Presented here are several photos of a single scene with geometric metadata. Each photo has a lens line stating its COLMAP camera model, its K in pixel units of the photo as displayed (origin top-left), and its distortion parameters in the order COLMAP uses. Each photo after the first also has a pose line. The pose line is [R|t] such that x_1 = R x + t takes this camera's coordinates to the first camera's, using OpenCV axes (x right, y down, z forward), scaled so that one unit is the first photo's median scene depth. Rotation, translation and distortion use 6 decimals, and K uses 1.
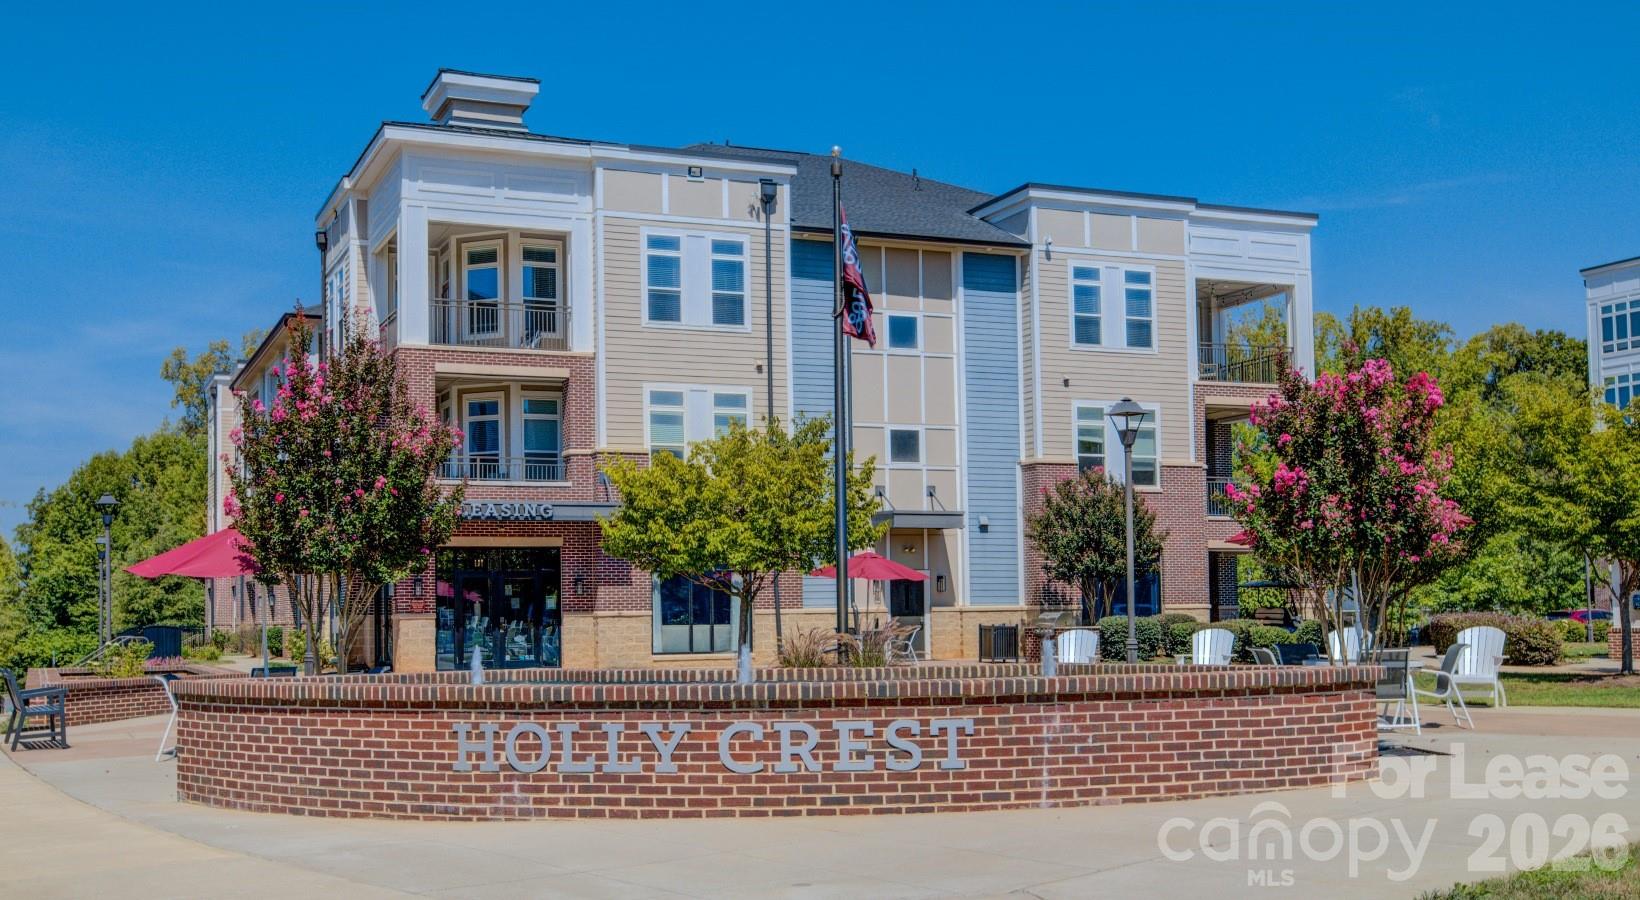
lens RADIAL K [[1658.8, 0, 816.9], [0, 1658.8, 469.9], [0, 0, 1]] dist [0.049280, 0.019525]
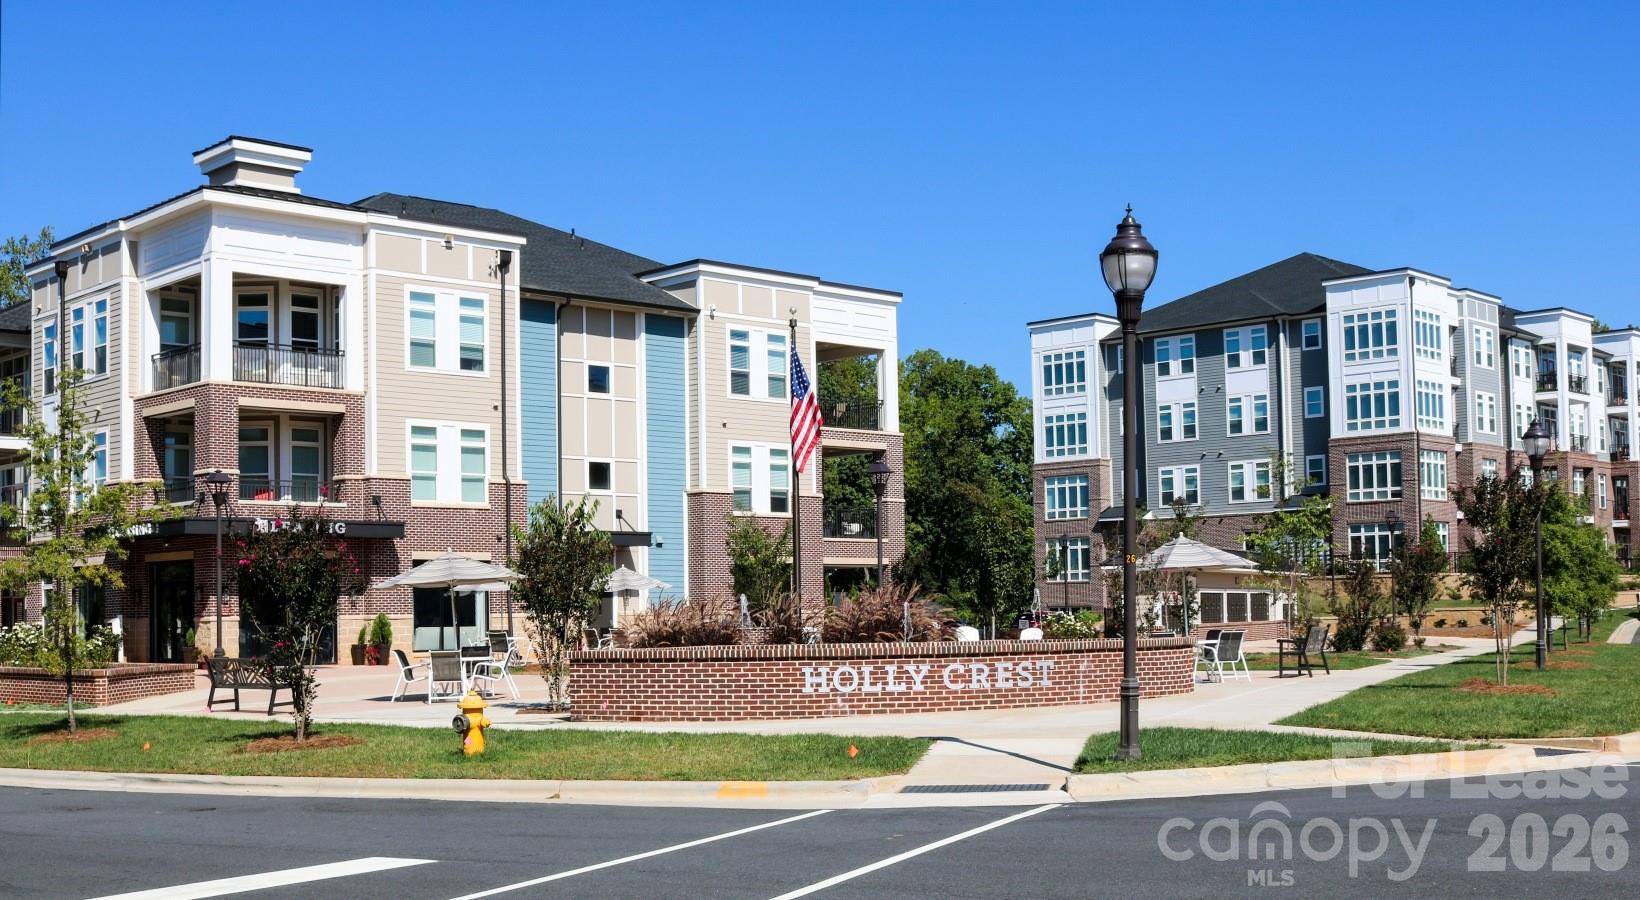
lens RADIAL K [[1822.8, 0, 820.0], [0, 1822.8, 450.0], [0, 0, 1]] dist [-0.070353, -0.002136]
pose [[0.933520, 0.029654, 0.357297, -0.288259], [-0.026857, 0.999557, -0.012790, -0.022091], [-0.357518, 0.002344, 0.933903, -0.292295]]
